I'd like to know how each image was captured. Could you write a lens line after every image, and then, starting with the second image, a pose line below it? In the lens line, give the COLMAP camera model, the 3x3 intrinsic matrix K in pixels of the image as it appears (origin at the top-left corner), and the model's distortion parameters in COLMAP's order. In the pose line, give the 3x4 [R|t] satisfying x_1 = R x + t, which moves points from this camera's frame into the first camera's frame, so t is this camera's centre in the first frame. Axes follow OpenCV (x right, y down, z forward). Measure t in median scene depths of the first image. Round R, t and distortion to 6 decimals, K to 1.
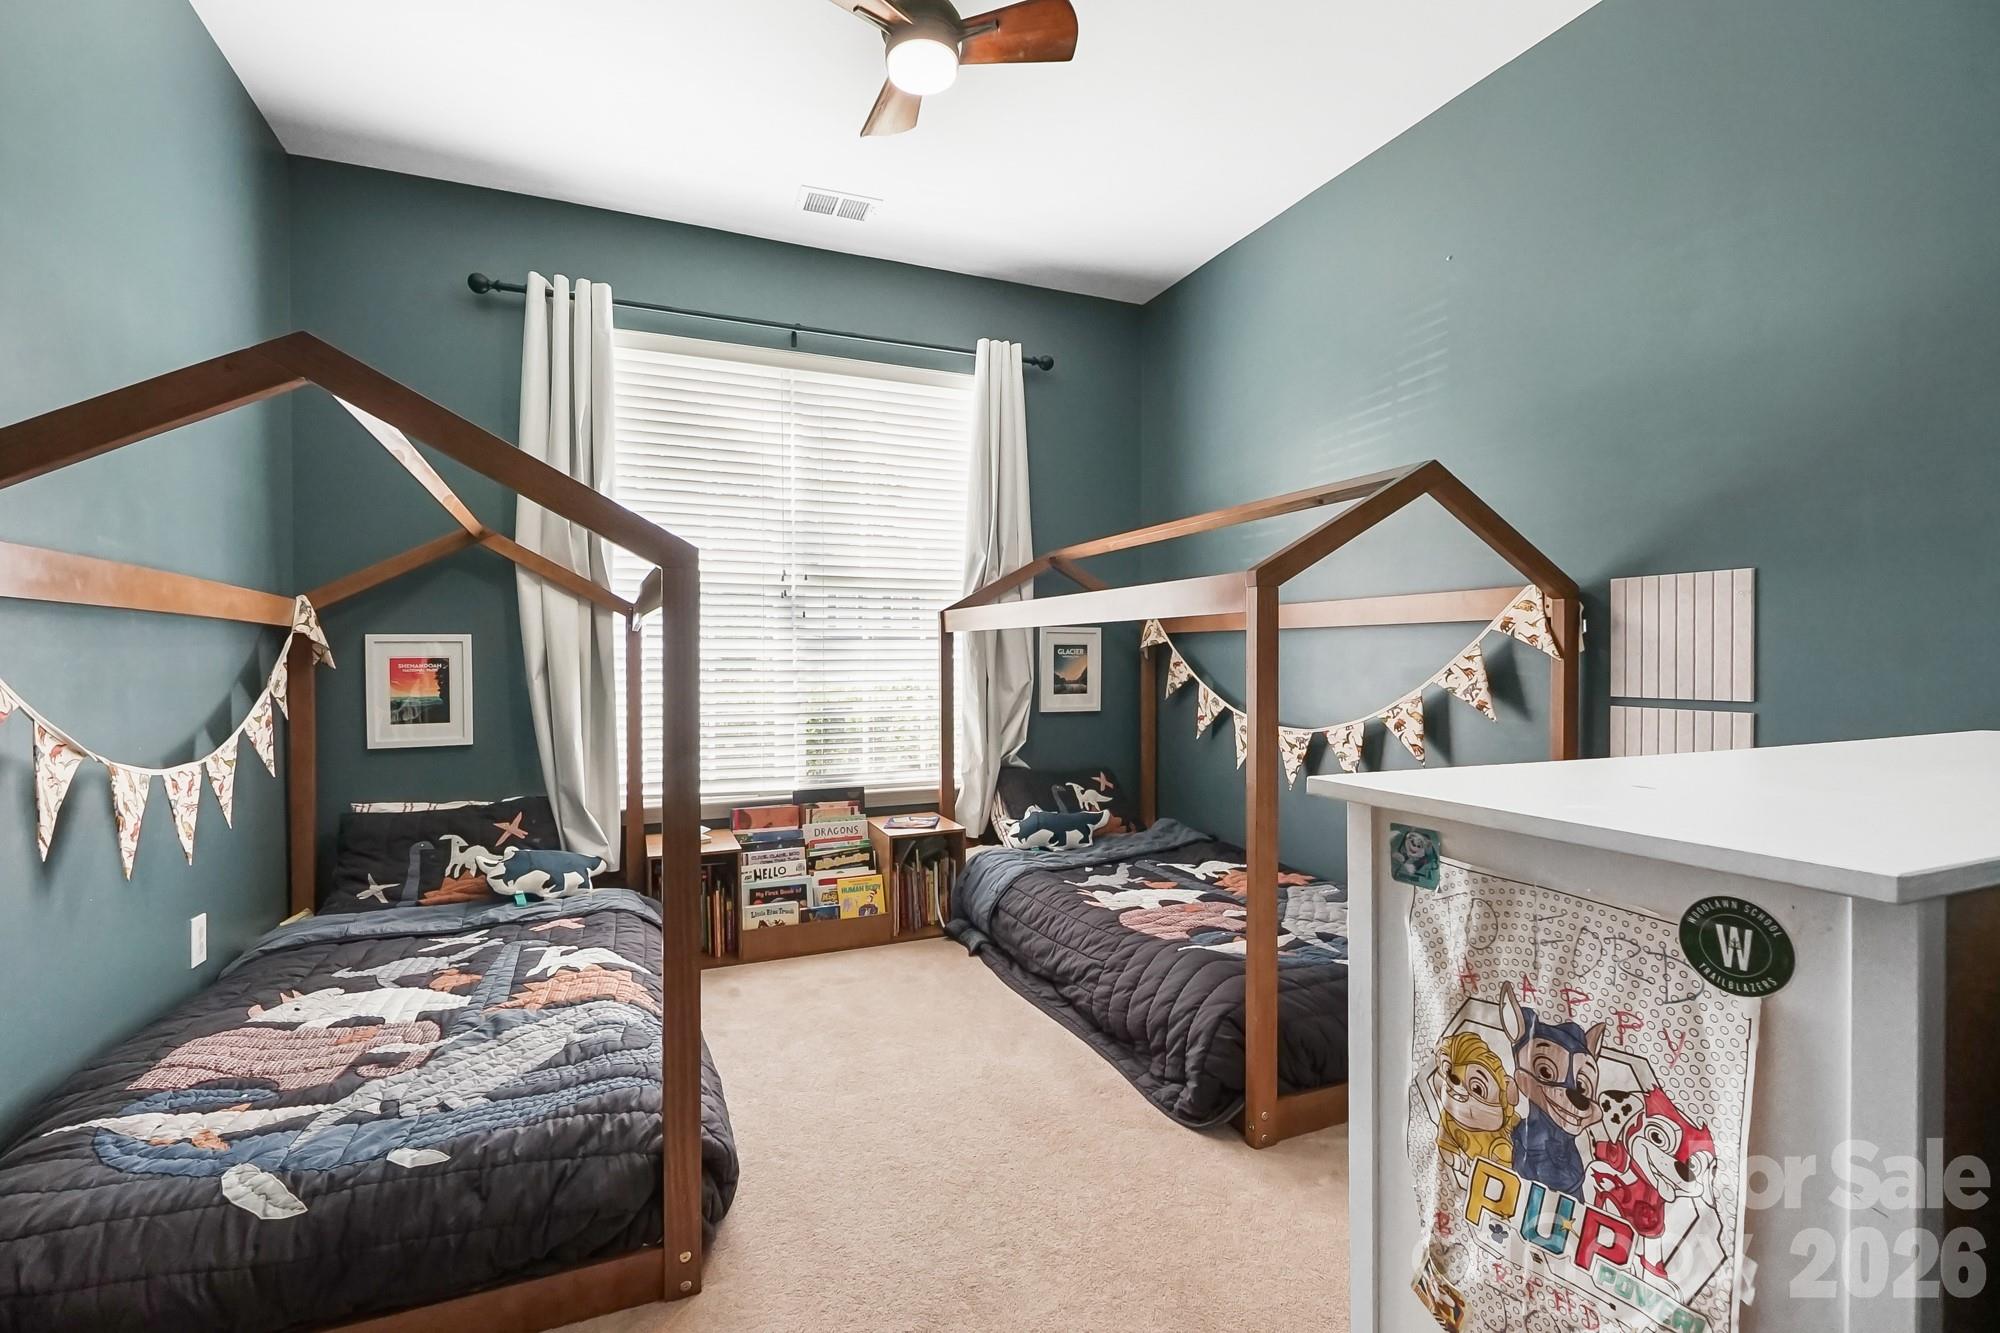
lens RADIAL K [[857.6, 0, 997.7], [0, 857.6, 670.1], [0, 0, 1]] dist [0.001670, -0.000971]
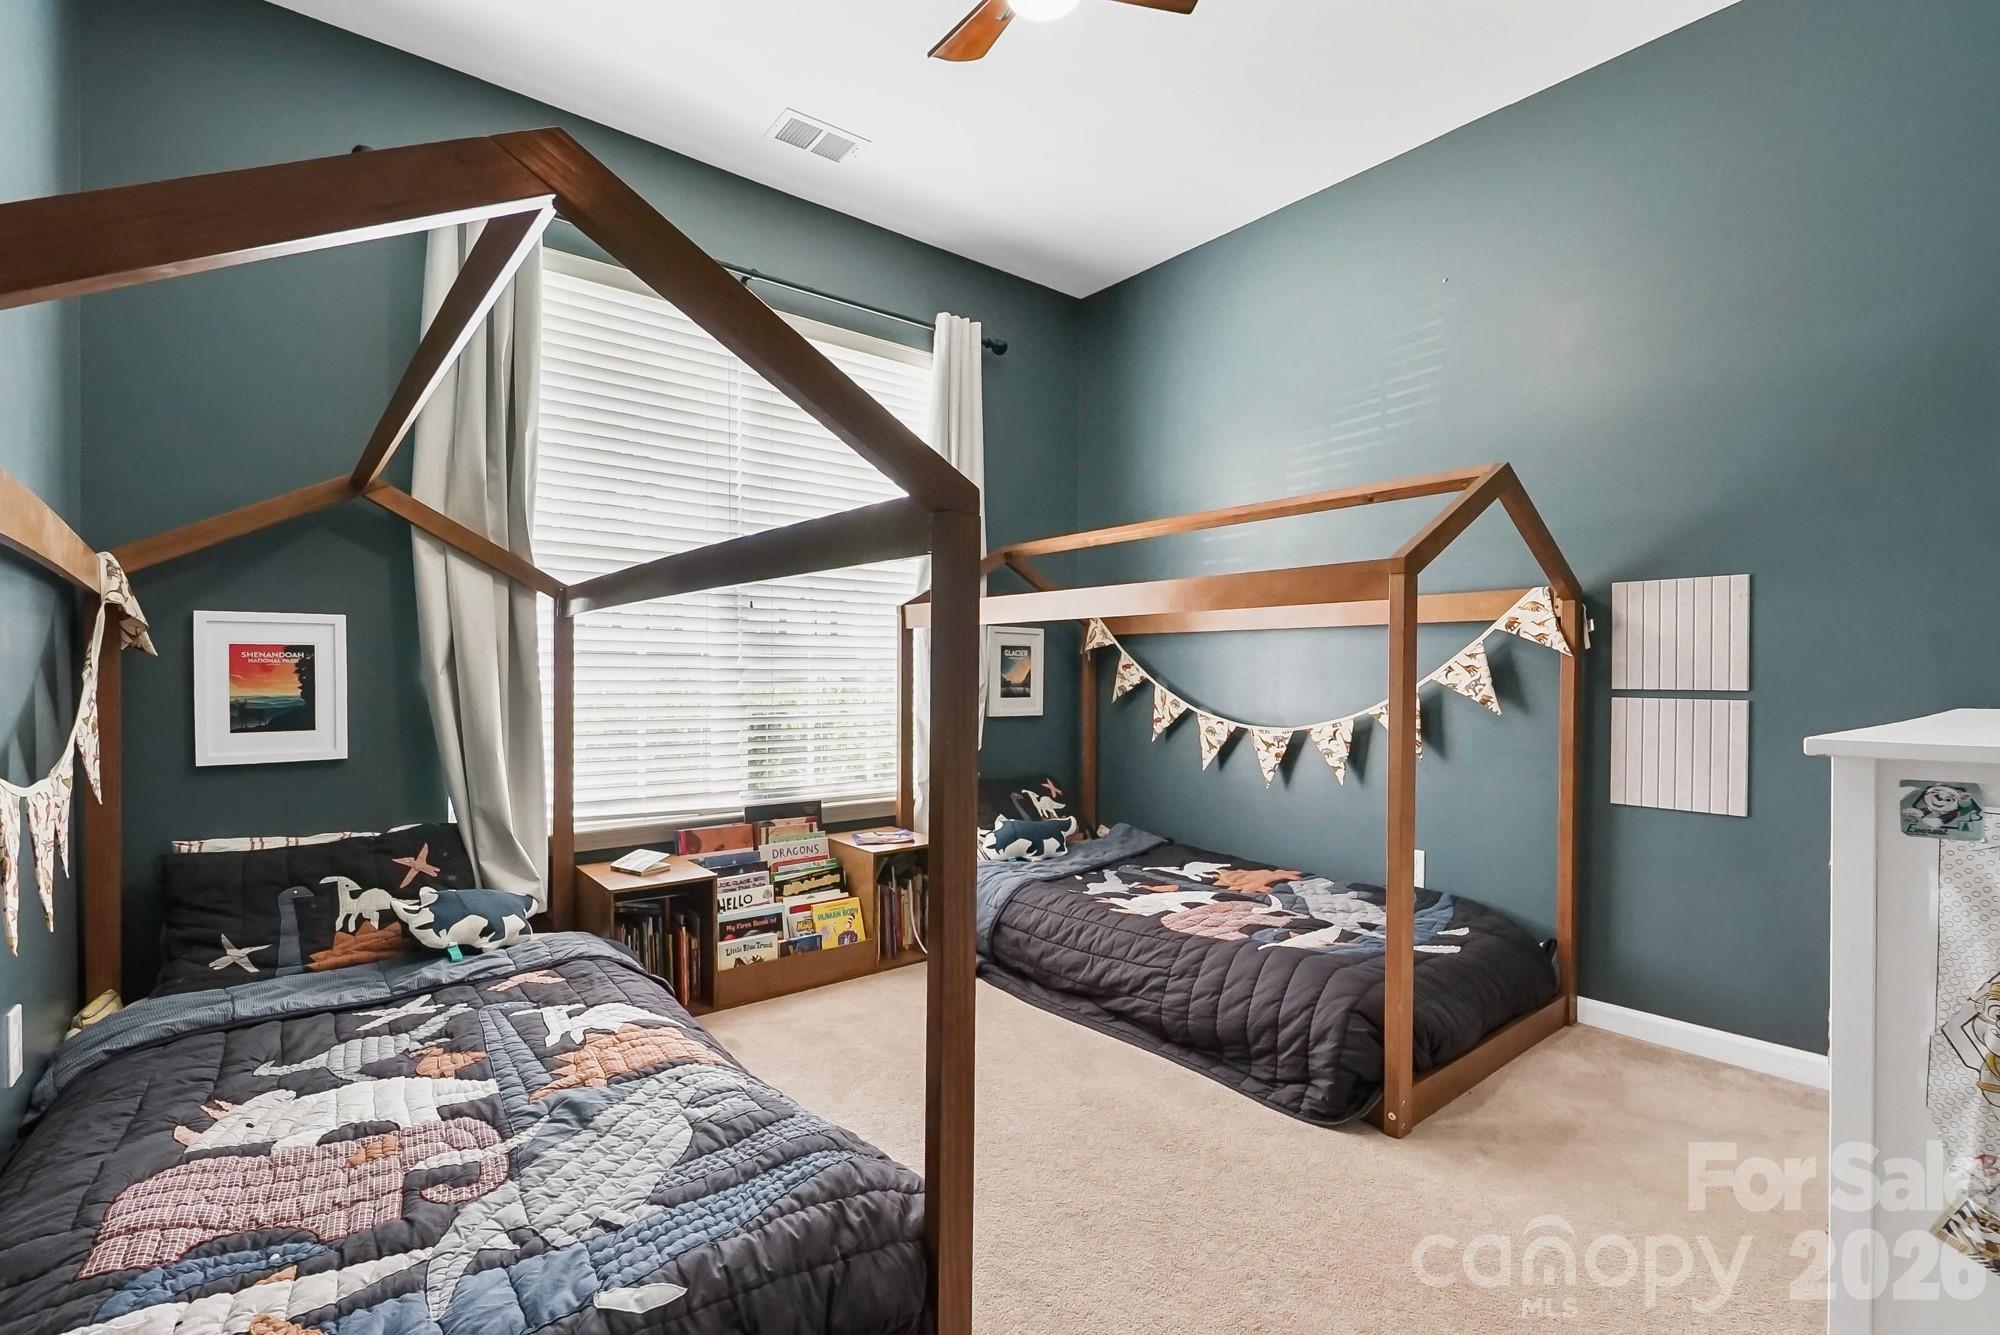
lens RADIAL K [[875.8, 0, 981.8], [0, 875.8, 685.6], [0, 0, 1]] dist [-0.000679, -0.000680]
pose [[0.963618, 0.002369, 0.267272, -0.306588], [-0.001597, 0.999994, -0.003104, 0.025655], [-0.267278, 0.002564, 0.963616, 0.104962]]
